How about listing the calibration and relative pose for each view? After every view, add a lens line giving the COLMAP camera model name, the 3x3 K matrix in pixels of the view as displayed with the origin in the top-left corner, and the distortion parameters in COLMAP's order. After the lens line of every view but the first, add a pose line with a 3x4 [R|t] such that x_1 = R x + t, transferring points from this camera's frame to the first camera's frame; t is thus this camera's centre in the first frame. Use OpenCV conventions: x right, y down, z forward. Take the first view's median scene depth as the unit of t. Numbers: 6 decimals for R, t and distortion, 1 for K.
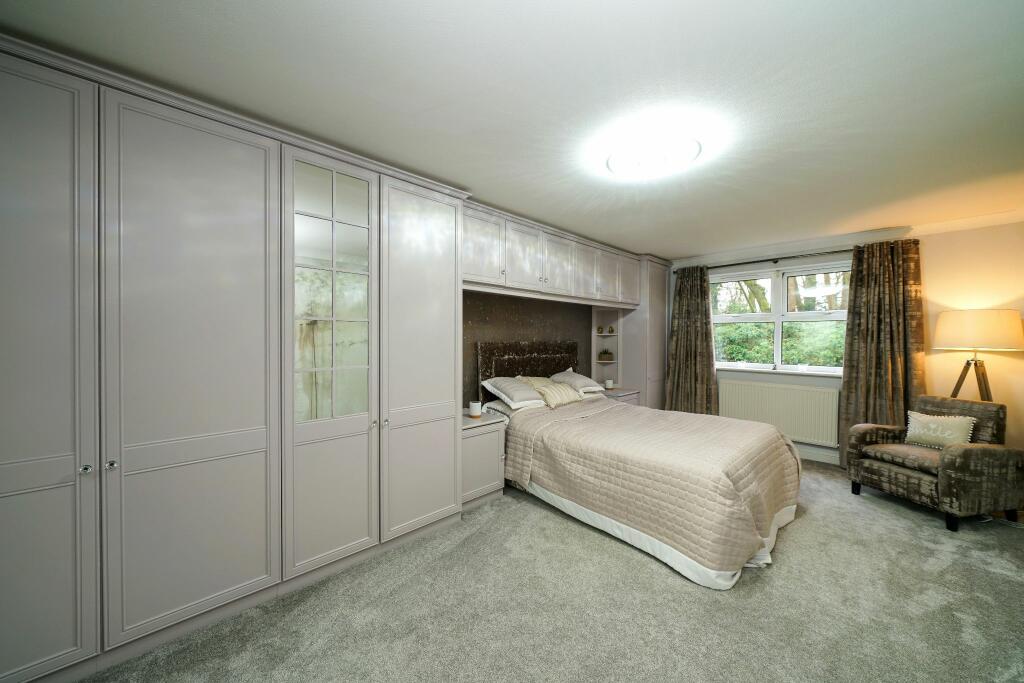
lens RADIAL K [[358.4, 0, 512.4], [0, 358.4, 340.0], [0, 0, 1]] dist [-0.001575, -0.000050]
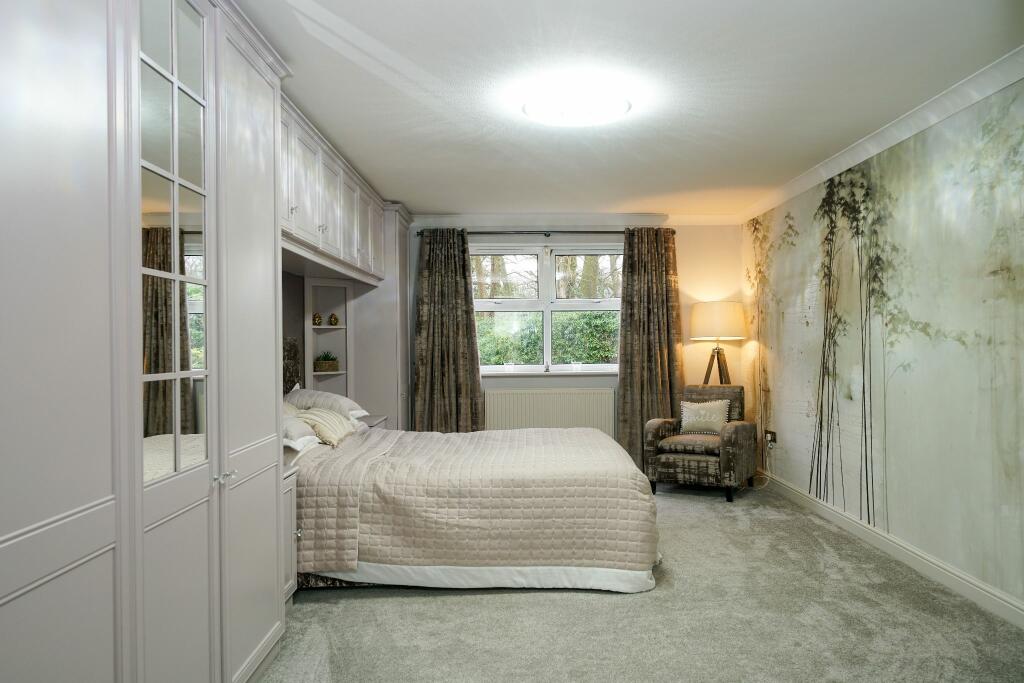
lens RADIAL K [[691.4, 0, 505.0], [0, 691.4, 333.8], [0, 0, 1]] dist [0.002968, -0.004271]
pose [[0.704854, -0.000440, 0.709353, -0.554201], [0.016232, 0.999748, -0.015509, 0.029717], [-0.709167, 0.022446, 0.704683, -0.010365]]
